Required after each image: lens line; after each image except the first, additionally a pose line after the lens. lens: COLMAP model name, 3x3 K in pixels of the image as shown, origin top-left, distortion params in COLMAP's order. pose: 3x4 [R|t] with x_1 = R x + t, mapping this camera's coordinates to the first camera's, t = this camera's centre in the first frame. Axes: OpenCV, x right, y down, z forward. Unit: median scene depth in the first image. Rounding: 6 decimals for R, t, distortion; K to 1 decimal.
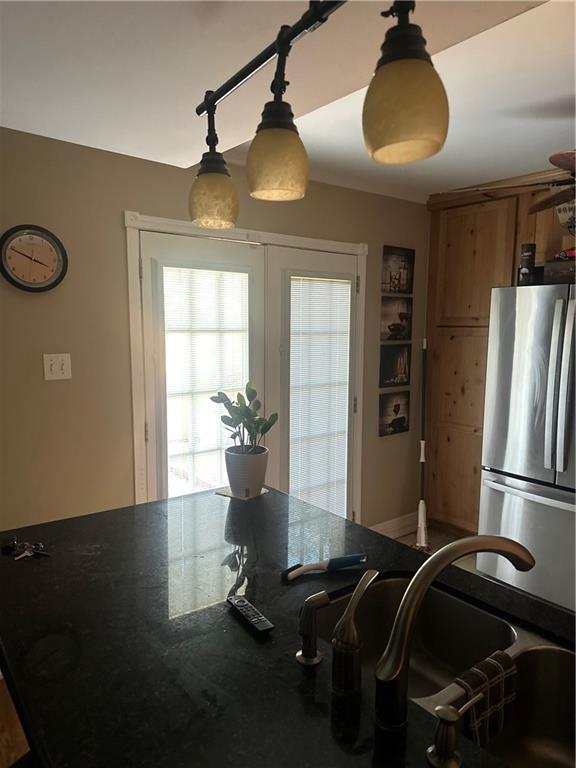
lens RADIAL K [[549.7, 0, 295.6], [0, 549.7, 386.3], [0, 0, 1]] dist [0.051707, -0.008355]
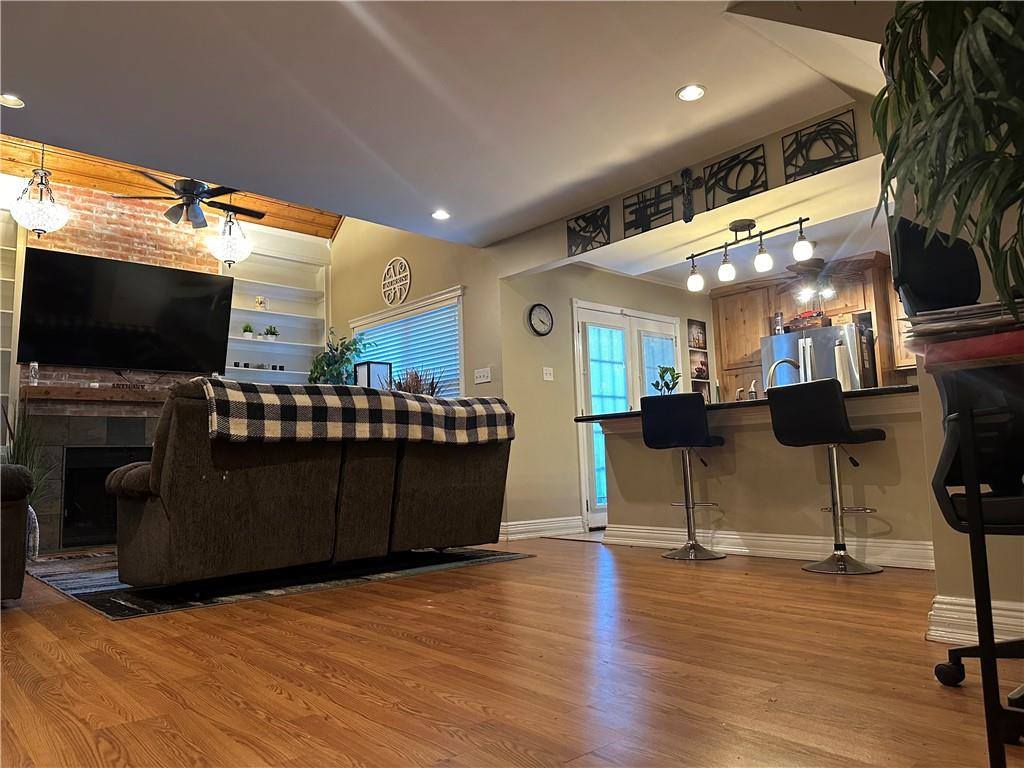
lens RADIAL K [[732.9, 0, 511.5], [0, 732.9, 382.3], [0, 0, 1]] dist [0.051707, -0.008355]
pose [[0.997650, -0.035284, 0.058734, -0.463994], [0.047990, 0.971669, -0.231423, 0.376460], [-0.048905, 0.233698, 0.971079, -0.959509]]
